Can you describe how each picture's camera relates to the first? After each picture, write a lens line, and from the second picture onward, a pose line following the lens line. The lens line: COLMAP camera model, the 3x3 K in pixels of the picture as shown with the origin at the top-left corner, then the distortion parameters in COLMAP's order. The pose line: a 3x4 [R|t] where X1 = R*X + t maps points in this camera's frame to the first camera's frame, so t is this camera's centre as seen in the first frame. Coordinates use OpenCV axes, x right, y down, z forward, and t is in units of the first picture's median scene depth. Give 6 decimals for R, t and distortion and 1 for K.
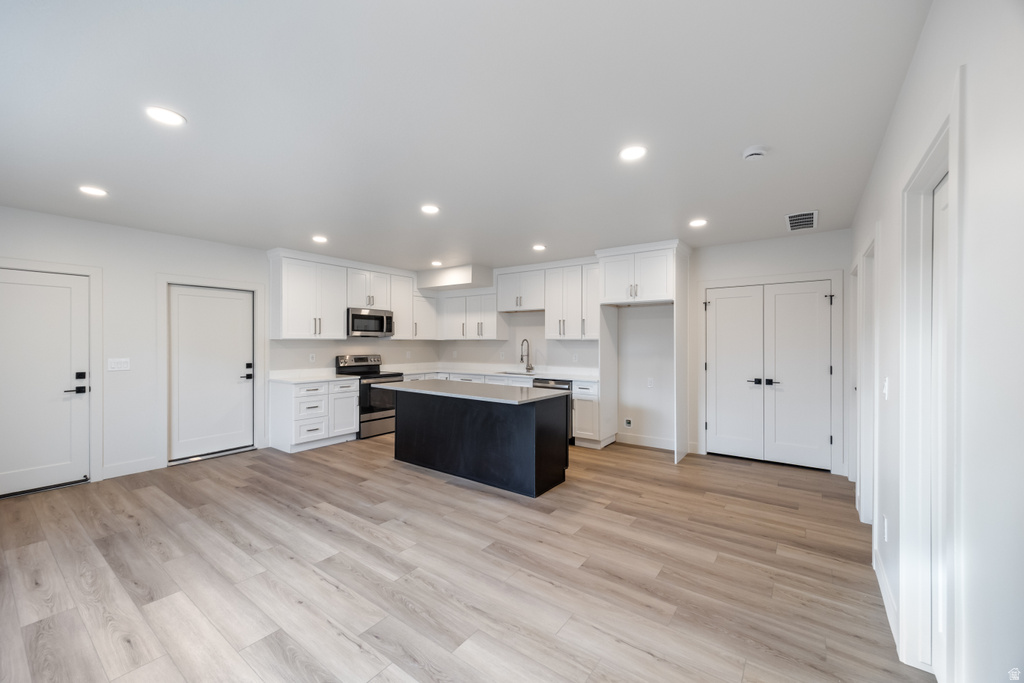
lens RADIAL K [[402.8, 0, 512.0], [0, 402.8, 364.7], [0, 0, 1]] dist [0.017770, -0.000006]
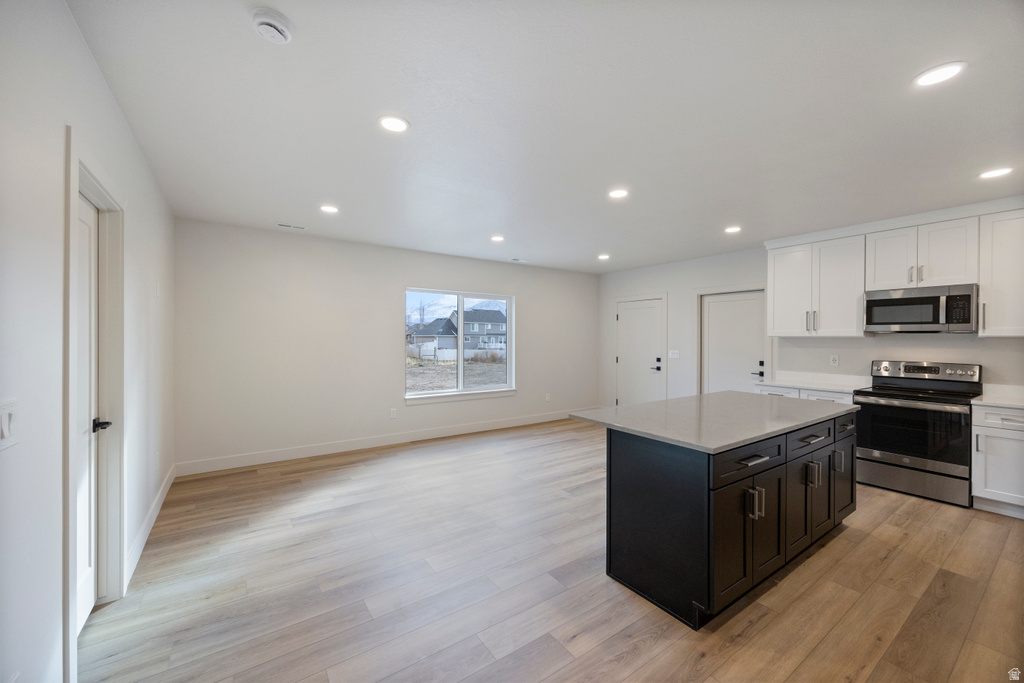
lens RADIAL K [[400.3, 0, 512.0], [0, 400.3, 341.5], [0, 0, 1]] dist [0.000836, 0.000064]
pose [[-0.320333, 0.003038, -0.947300, 0.629925], [-0.061803, 0.997797, 0.024099, -0.046939], [0.945287, 0.066266, -0.319439, 0.904883]]
